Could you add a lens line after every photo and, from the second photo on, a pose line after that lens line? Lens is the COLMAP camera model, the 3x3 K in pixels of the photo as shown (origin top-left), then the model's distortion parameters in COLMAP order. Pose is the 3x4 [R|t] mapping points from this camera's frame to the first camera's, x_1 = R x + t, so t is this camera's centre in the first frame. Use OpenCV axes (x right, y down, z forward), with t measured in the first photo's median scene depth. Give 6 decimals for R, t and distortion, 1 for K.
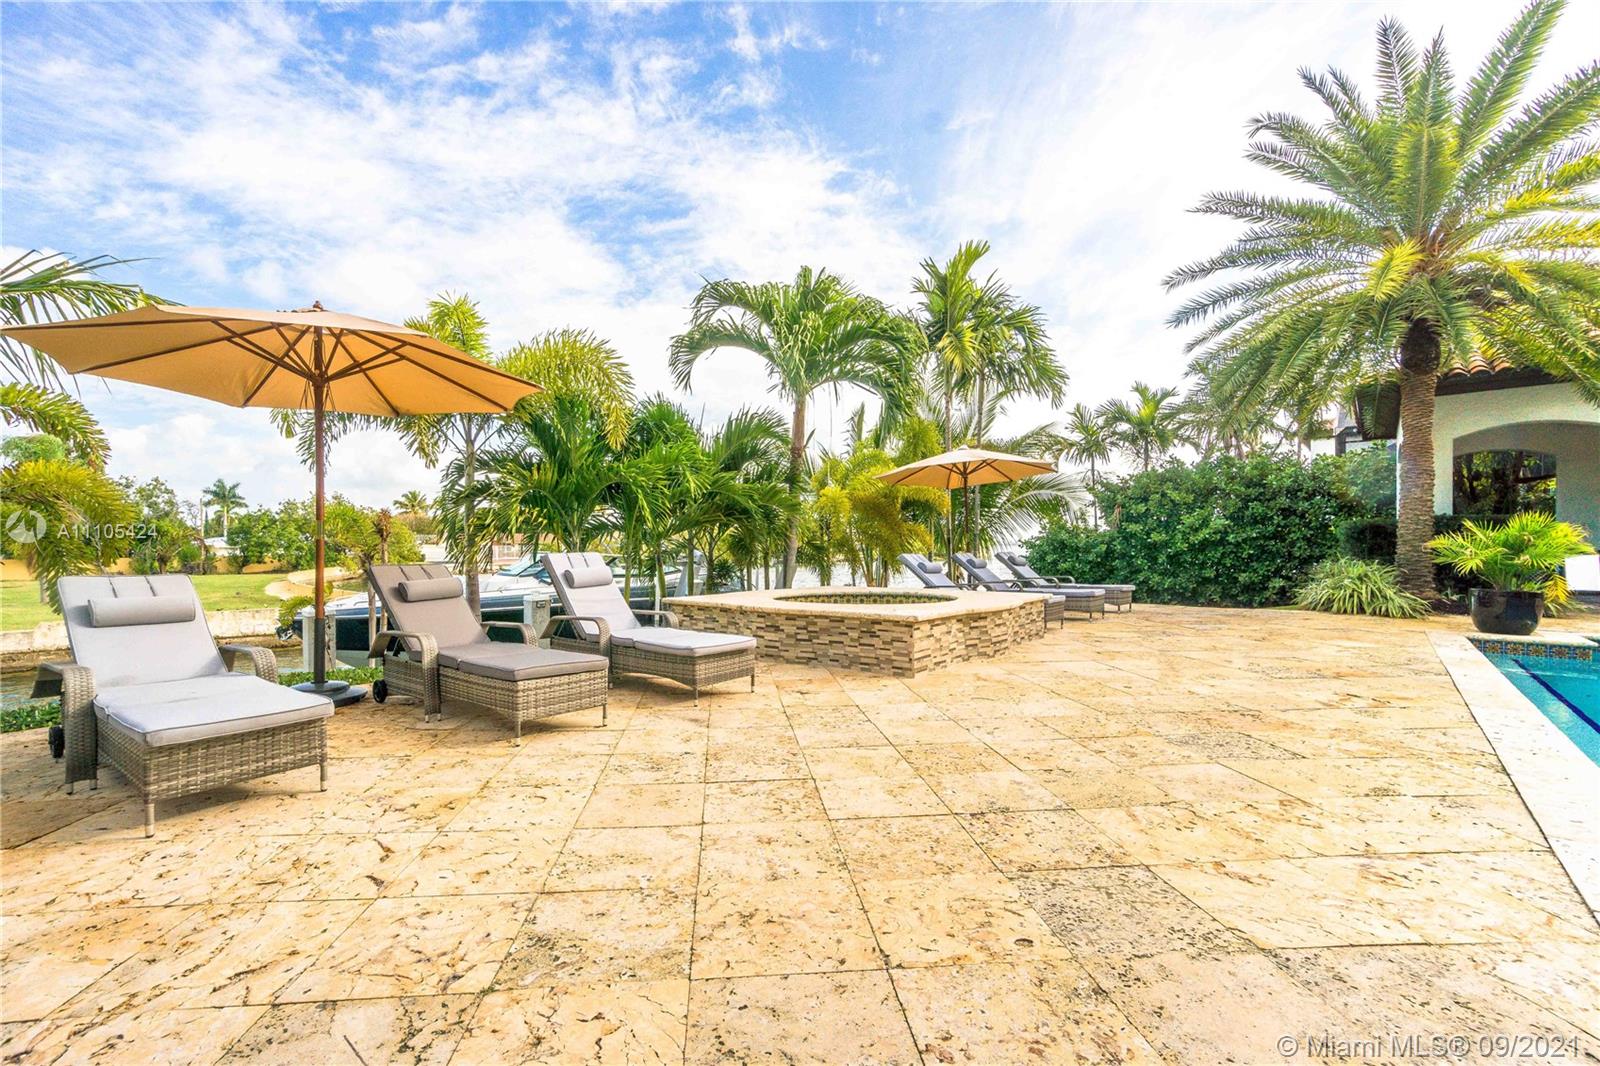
lens RADIAL K [[698.7, 0, 777.4], [0, 698.7, 543.9], [0, 0, 1]] dist [-0.000505, 0.000157]
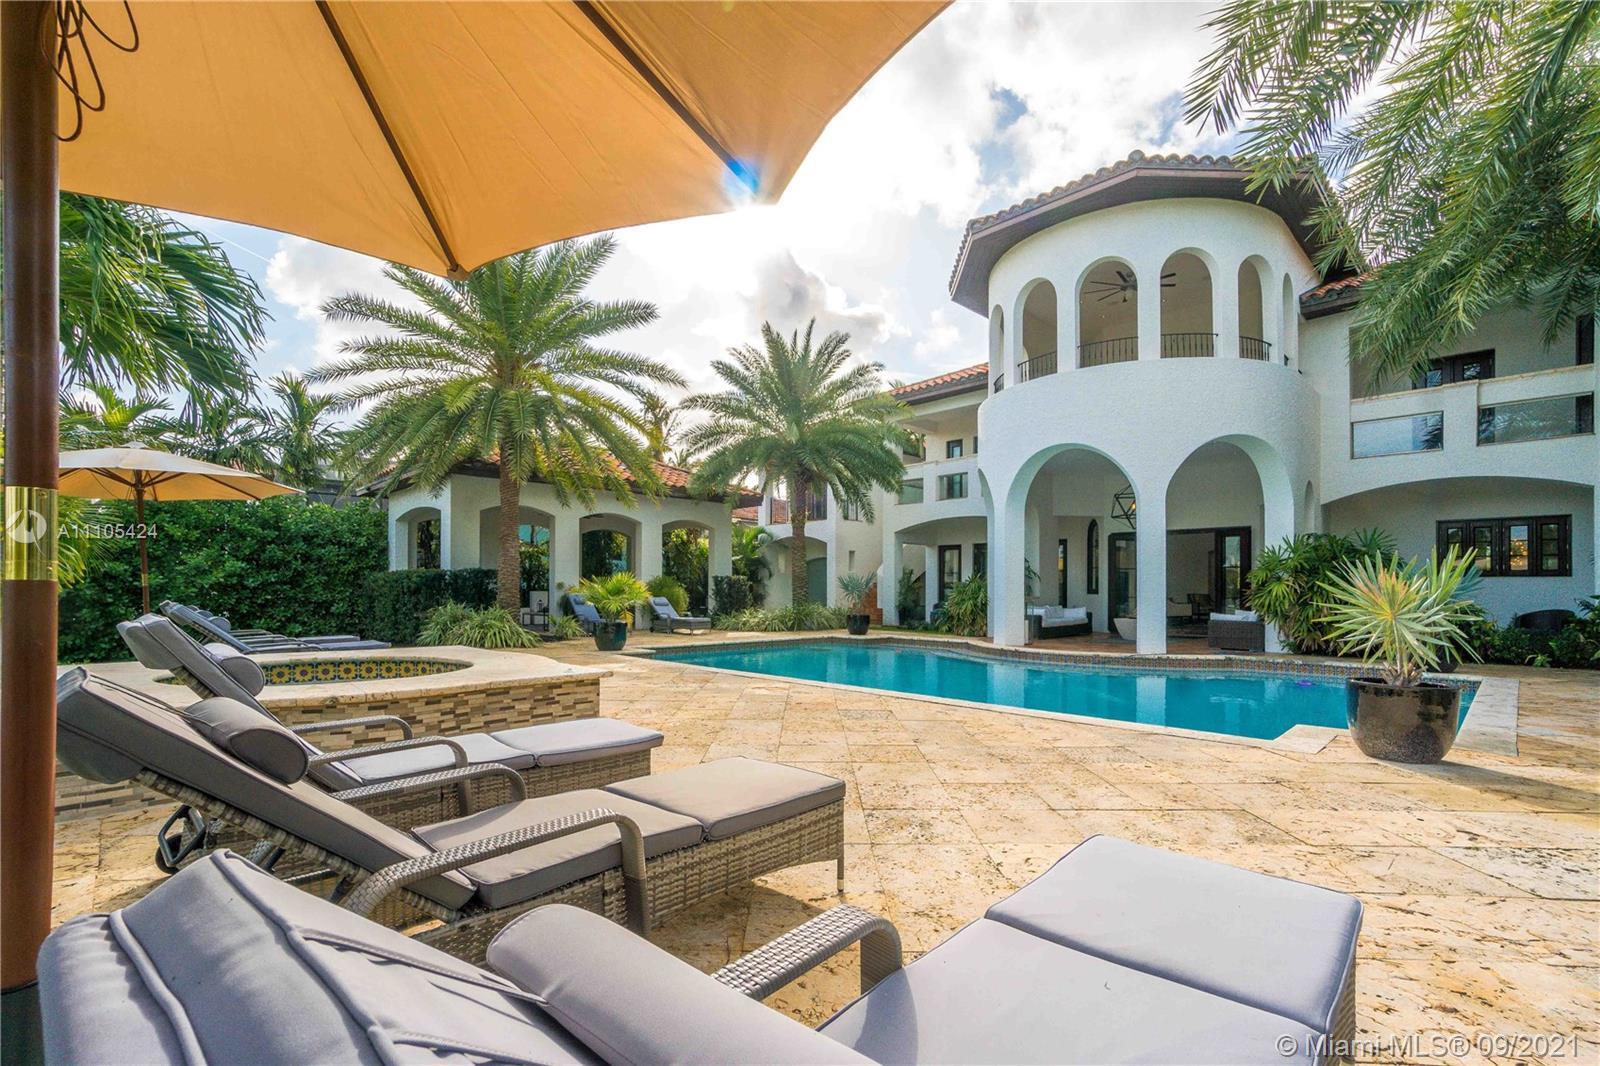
lens RADIAL K [[689.5, 0, 813.3], [0, 689.5, 589.9], [0, 0, 1]] dist [0.001756, 0.000397]
pose [[0.085376, 0.005858, 0.996332, -0.357532], [-0.009746, 0.999940, -0.005044, -0.002024], [-0.996301, -0.009280, 0.085428, 0.328317]]
